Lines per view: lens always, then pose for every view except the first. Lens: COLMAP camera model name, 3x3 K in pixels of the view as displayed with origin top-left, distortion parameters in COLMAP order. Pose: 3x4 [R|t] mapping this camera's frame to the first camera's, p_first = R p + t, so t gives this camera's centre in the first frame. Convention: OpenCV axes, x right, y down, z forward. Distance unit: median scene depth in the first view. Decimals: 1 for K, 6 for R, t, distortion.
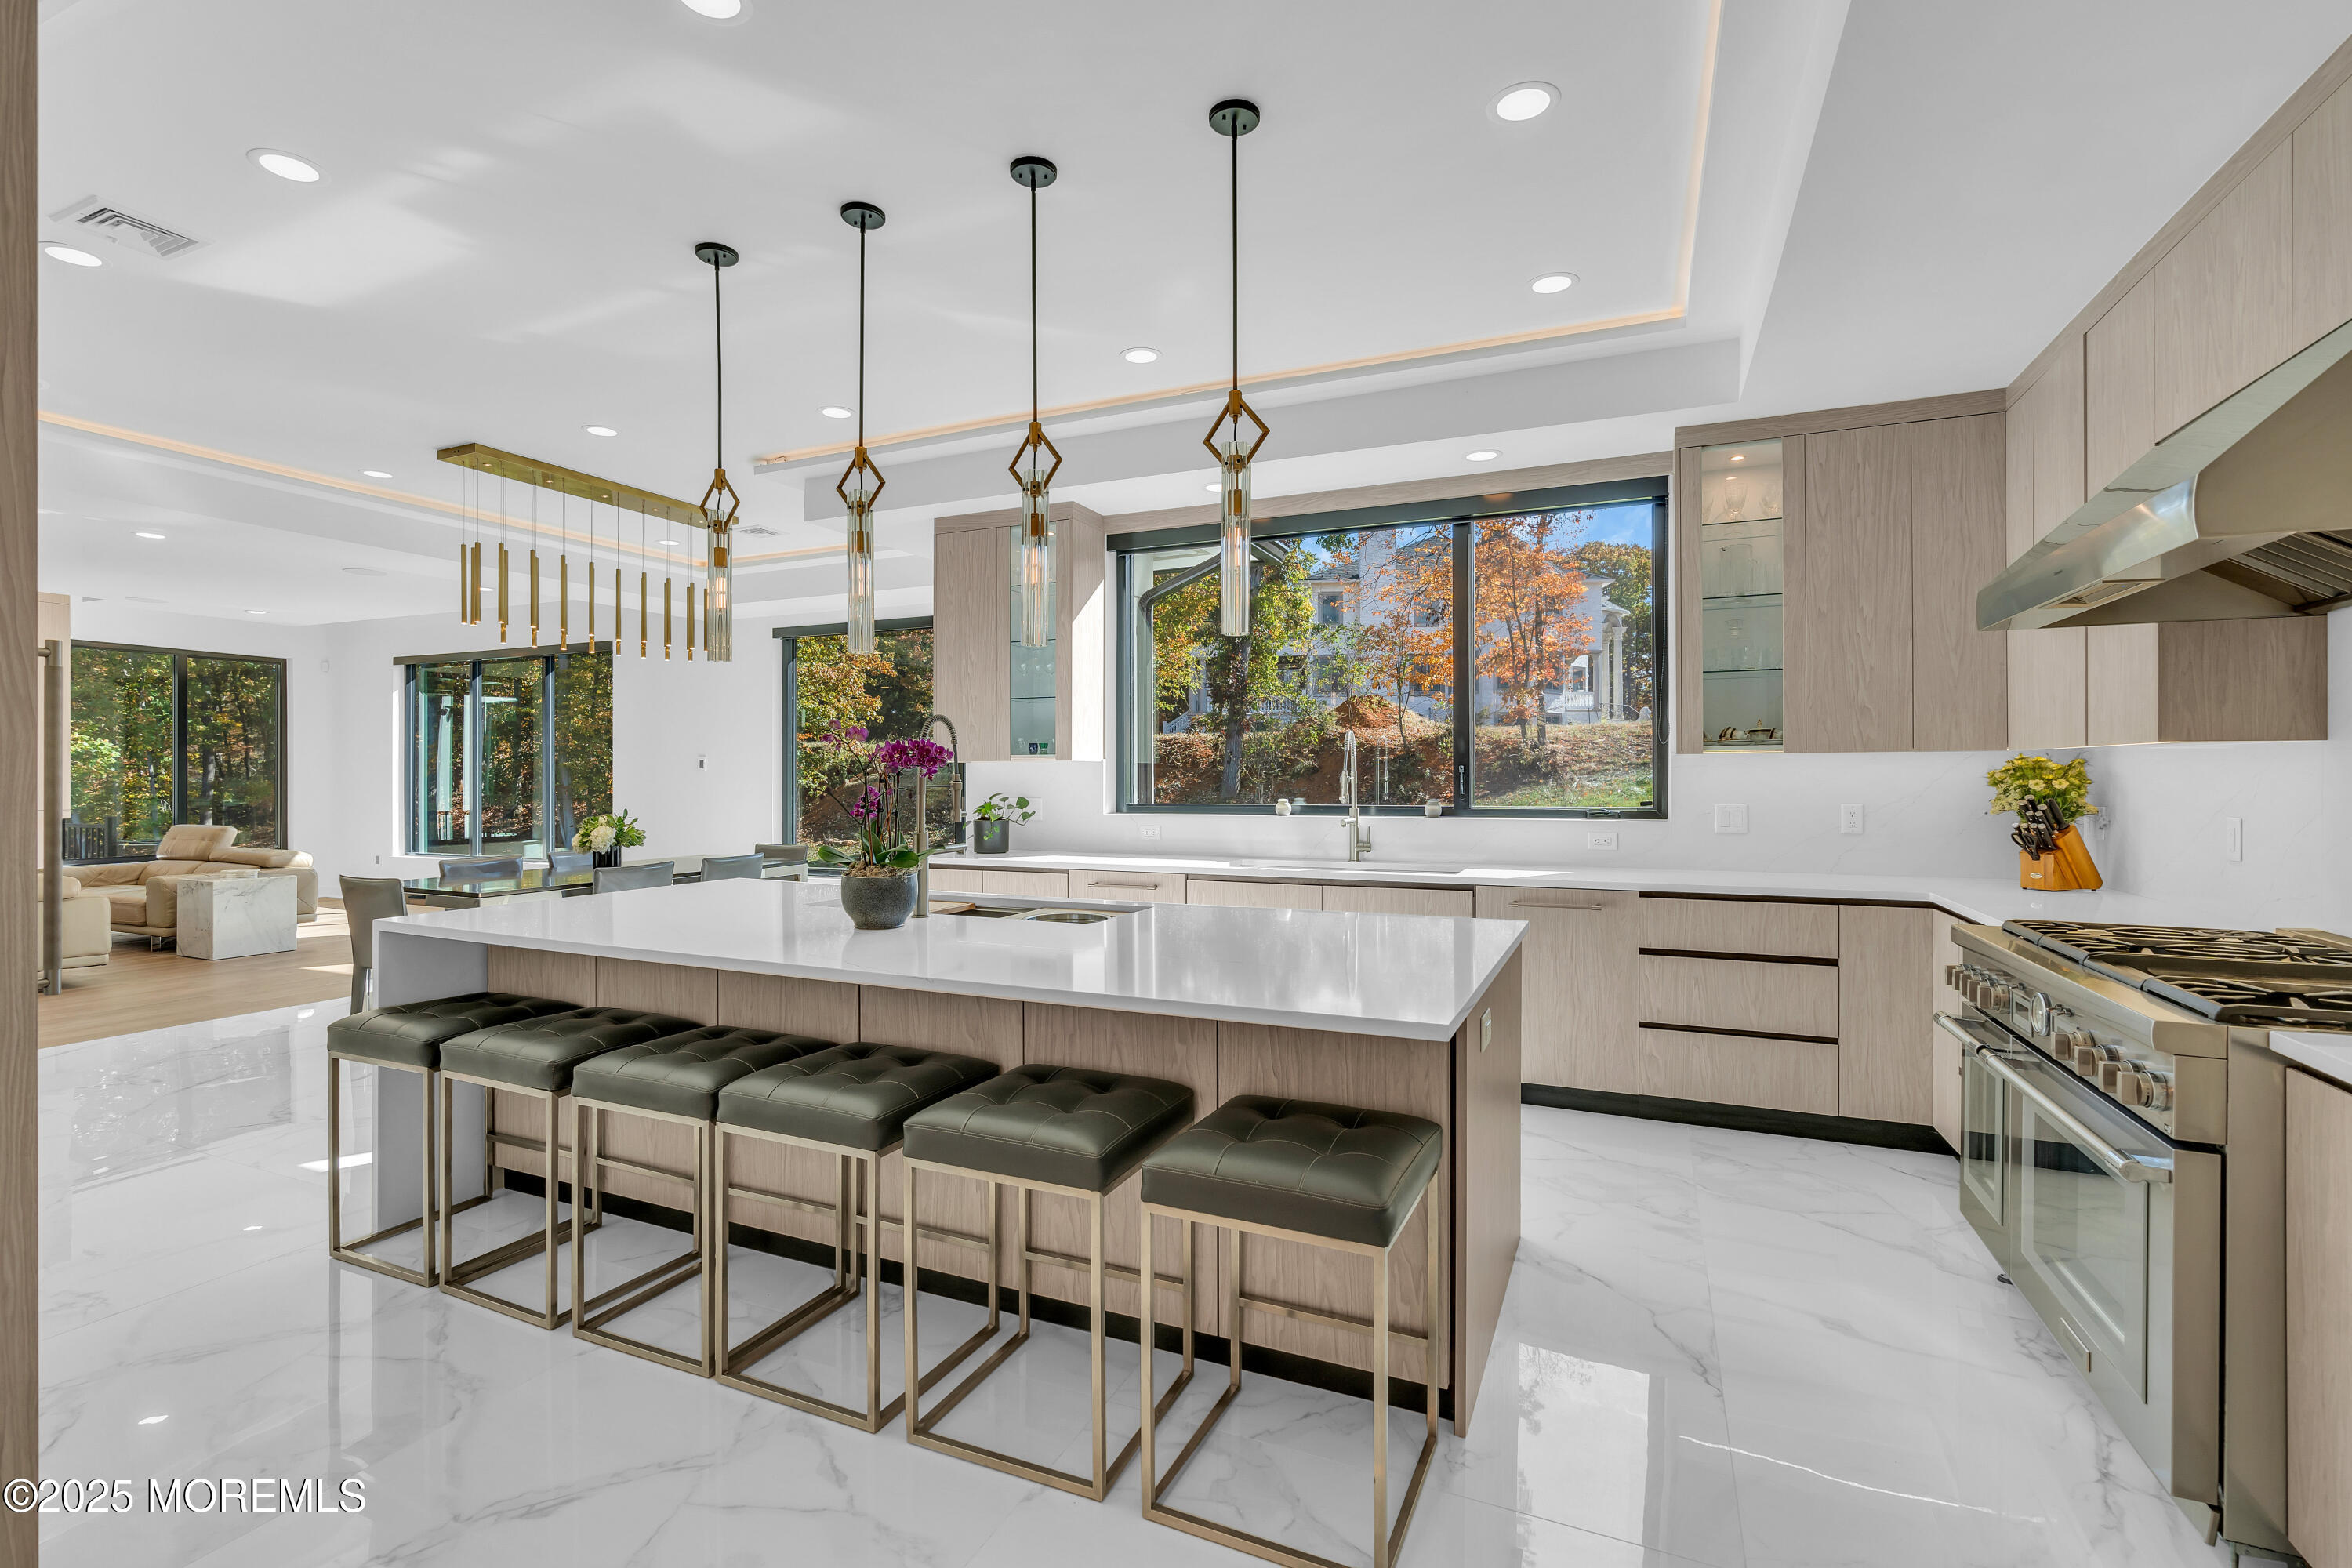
lens RADIAL K [[1075.6, 0, 1188.3], [0, 1075.6, 779.9], [0, 0, 1]] dist [0.000483, 0.001198]
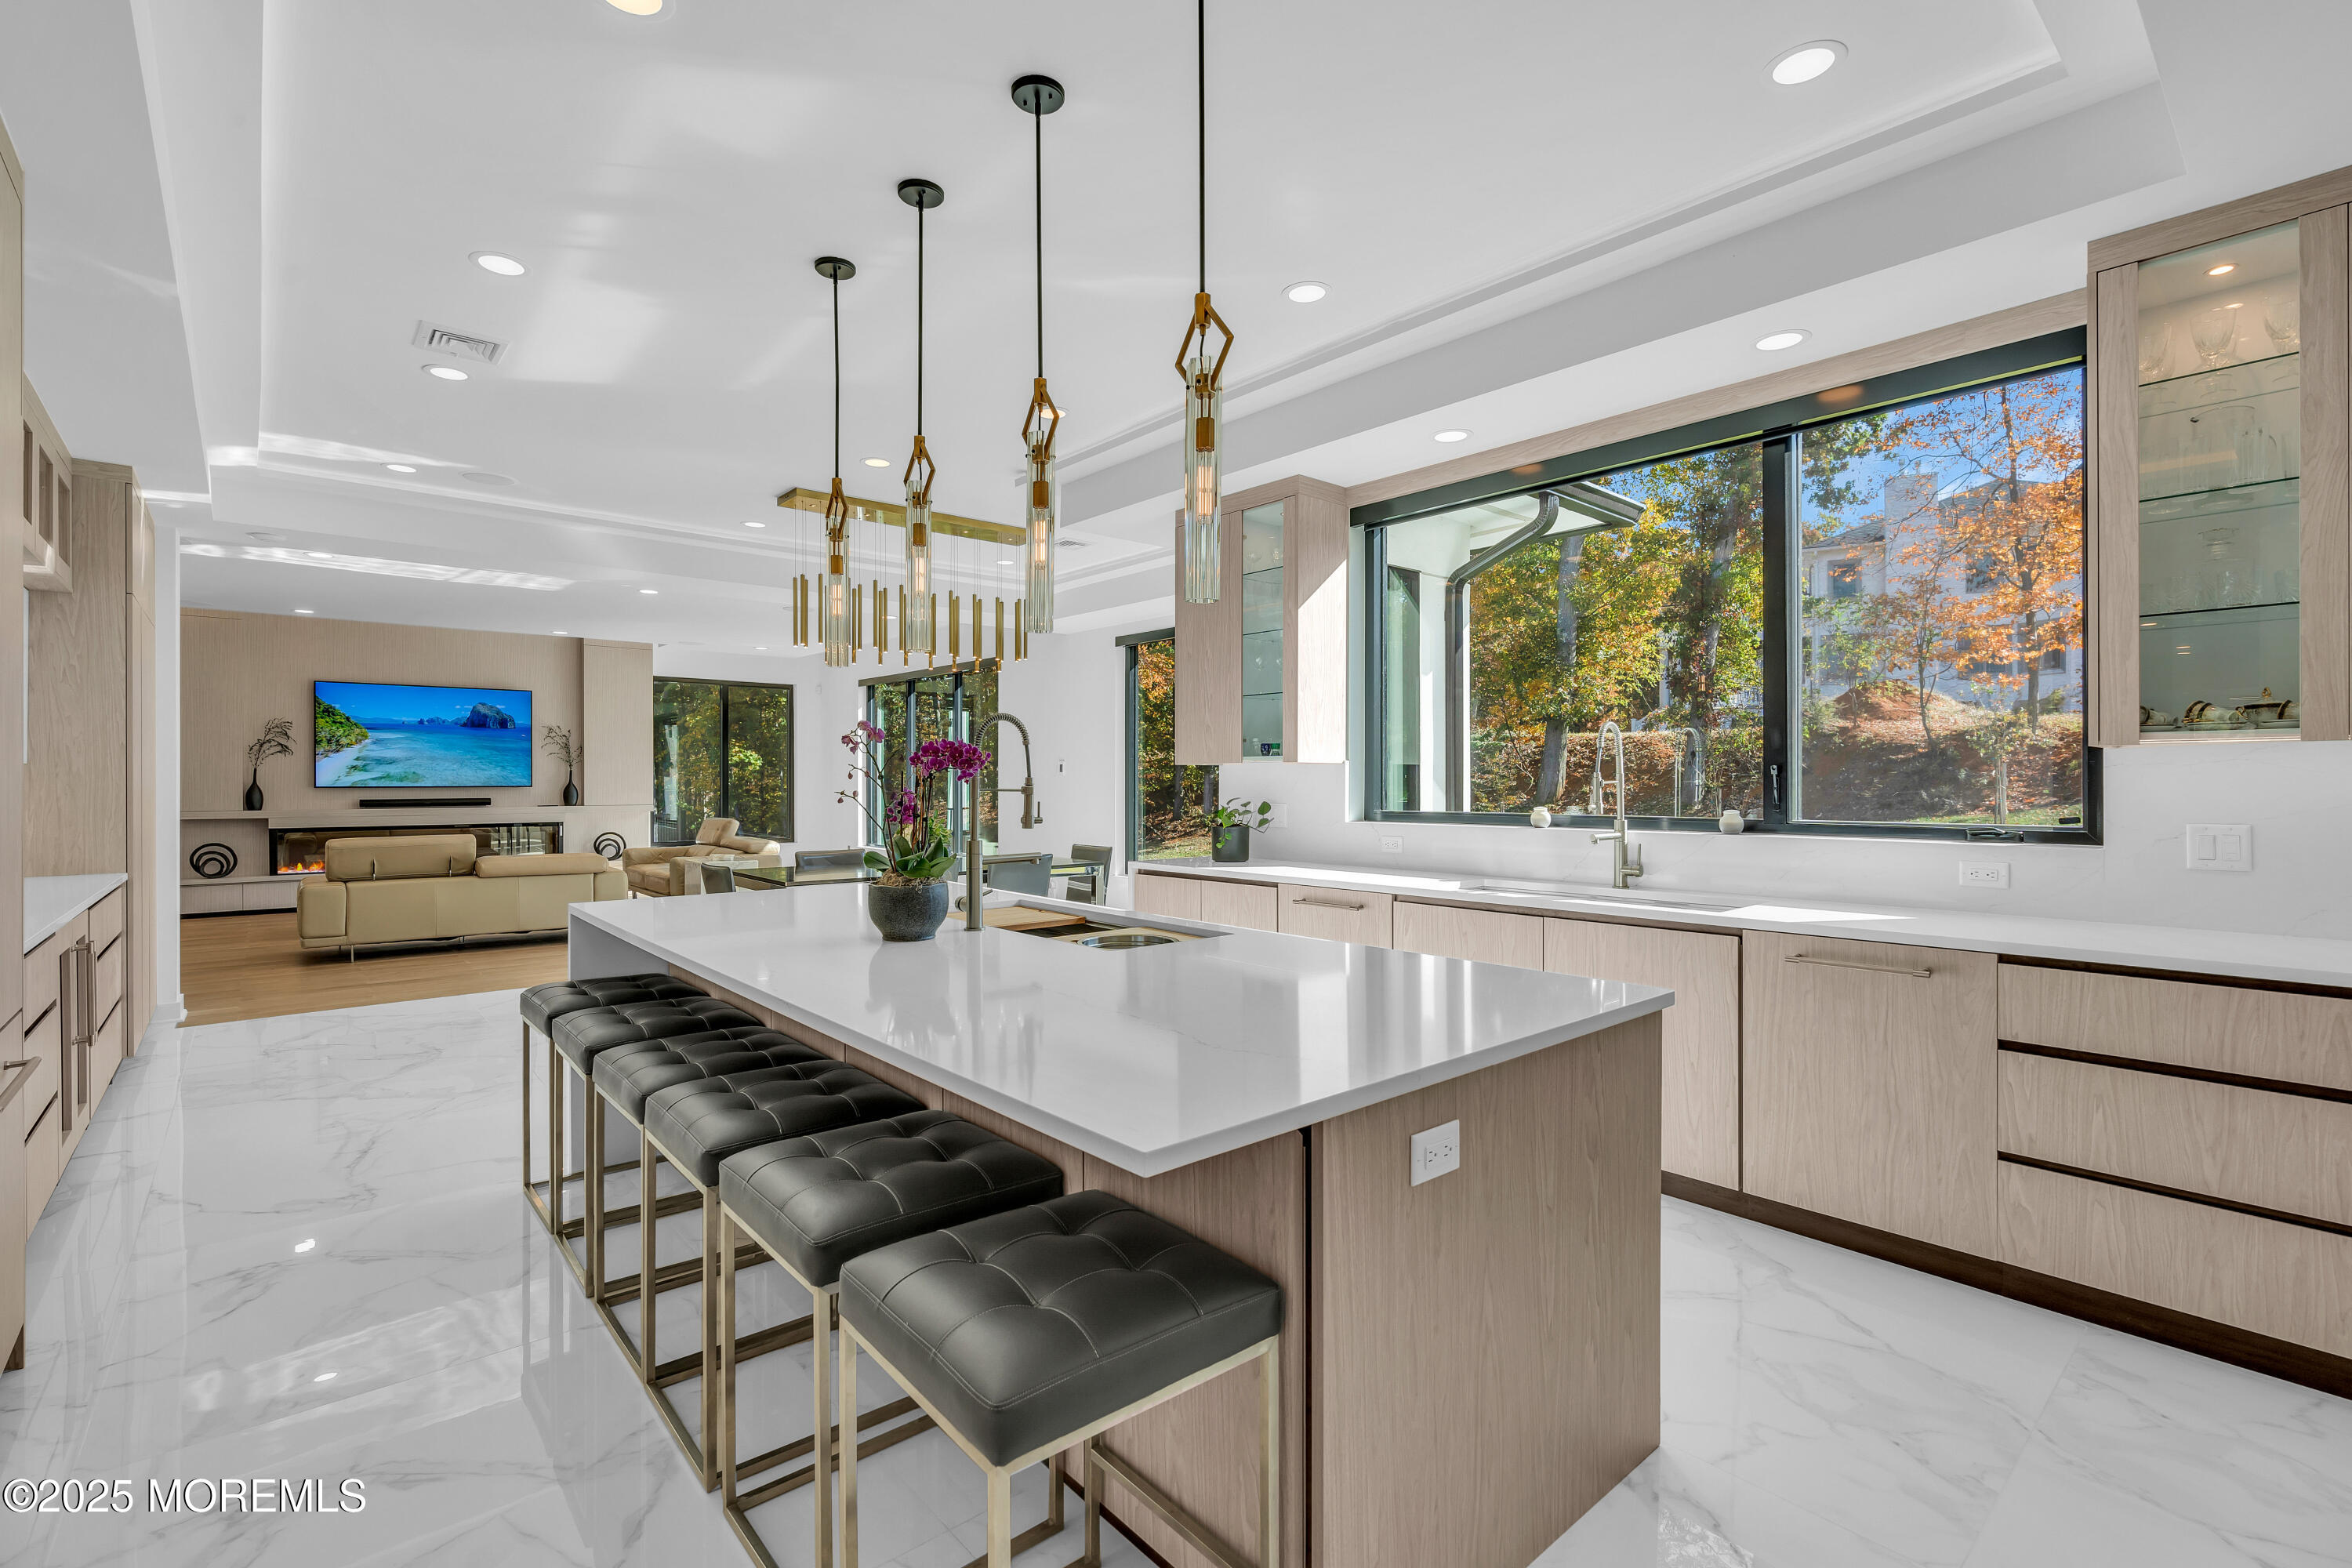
lens RADIAL K [[1080.5, 0, 1172.7], [0, 1080.5, 783.2], [0, 0, 1]] dist [0.003908, -0.000345]
pose [[0.902103, 0.001520, -0.431519, 0.177529], [-0.001527, 0.999999, 0.000330, -0.000472], [0.431519, 0.000361, 0.902104, 0.129223]]
